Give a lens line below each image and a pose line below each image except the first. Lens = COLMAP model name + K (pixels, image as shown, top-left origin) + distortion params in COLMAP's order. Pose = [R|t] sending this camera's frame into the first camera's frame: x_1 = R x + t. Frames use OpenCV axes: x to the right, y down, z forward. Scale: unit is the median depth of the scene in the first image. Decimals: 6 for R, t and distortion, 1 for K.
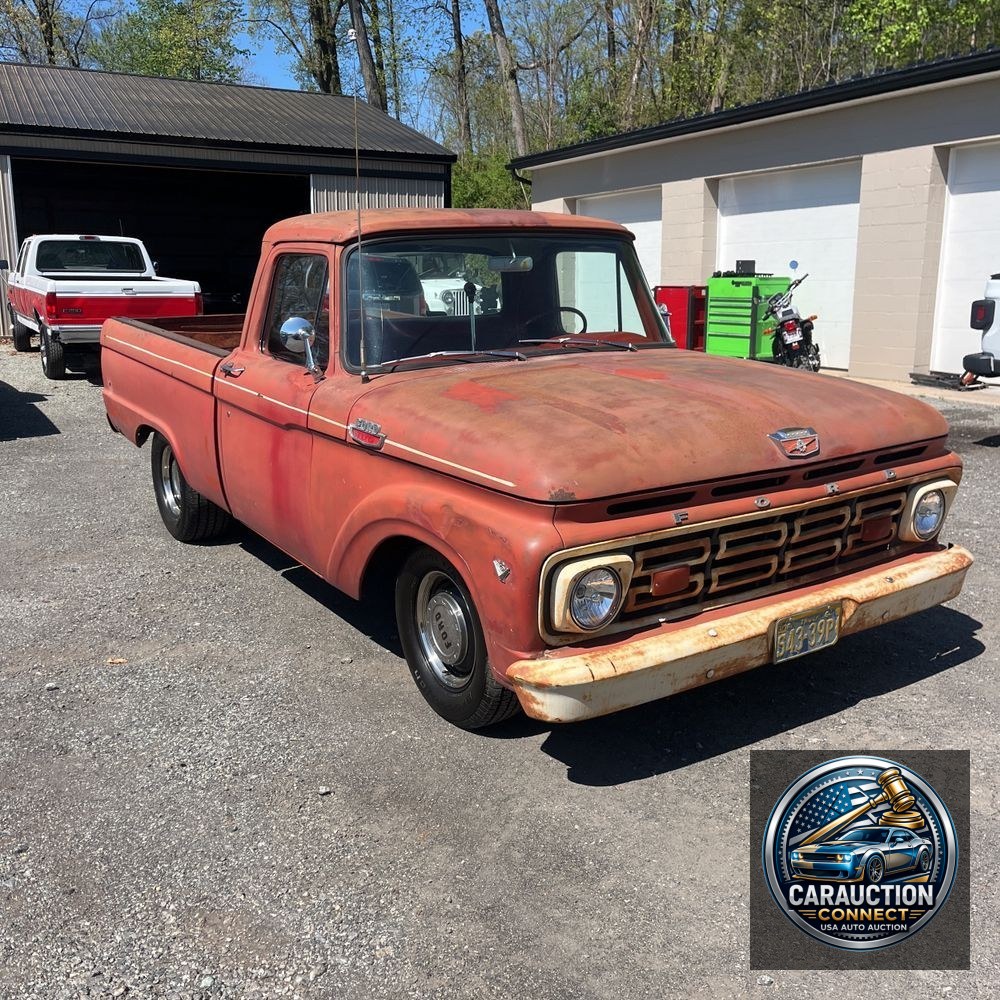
lens RADIAL K [[1021.3, 0, 504.7], [0, 1021.3, 508.3], [0, 0, 1]] dist [0.062122, -0.081774]
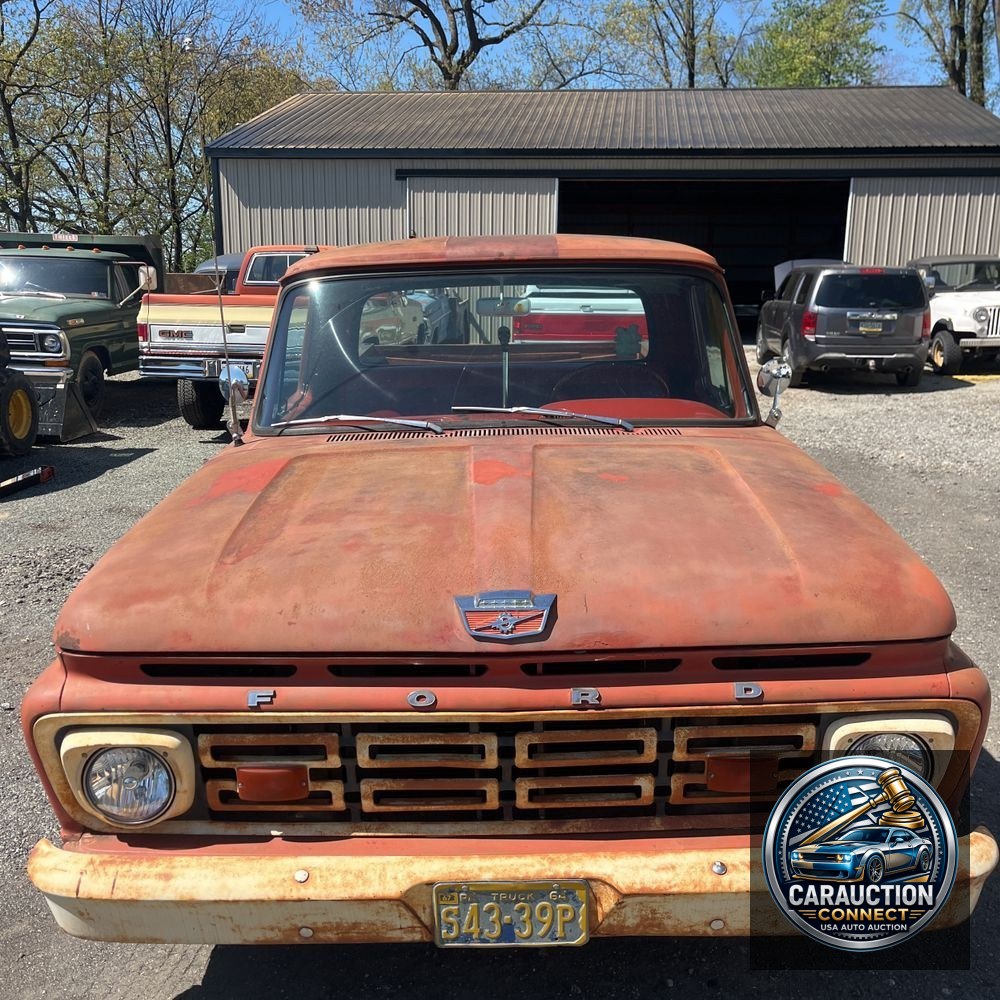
lens RADIAL K [[1021.3, 0, 504.7], [0, 1021.3, 508.3], [0, 0, 1]] dist [0.062122, -0.081774]
pose [[0.821003, 0.125967, -0.556854, 0.606833], [-0.128534, 0.991098, 0.034693, -0.146845], [0.556267, 0.043092, 0.829885, 0.458382]]
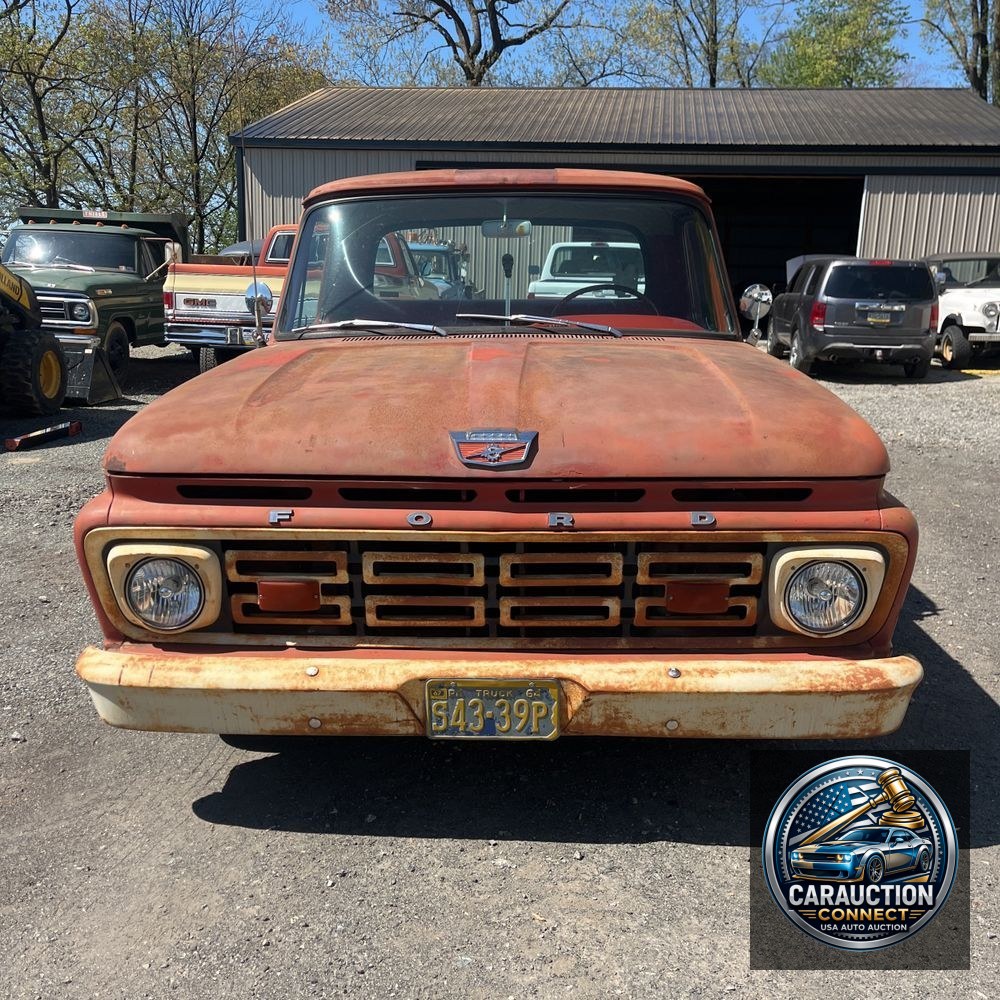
lens RADIAL K [[1022.4, 0, 497.8], [0, 1022.4, 510.6], [0, 0, 1]] dist [0.066405, -0.089671]
pose [[0.806666, 0.141629, -0.573787, 0.688515], [-0.150428, 0.988089, 0.032410, -0.042662], [0.571543, 0.060170, 0.818363, 0.395647]]
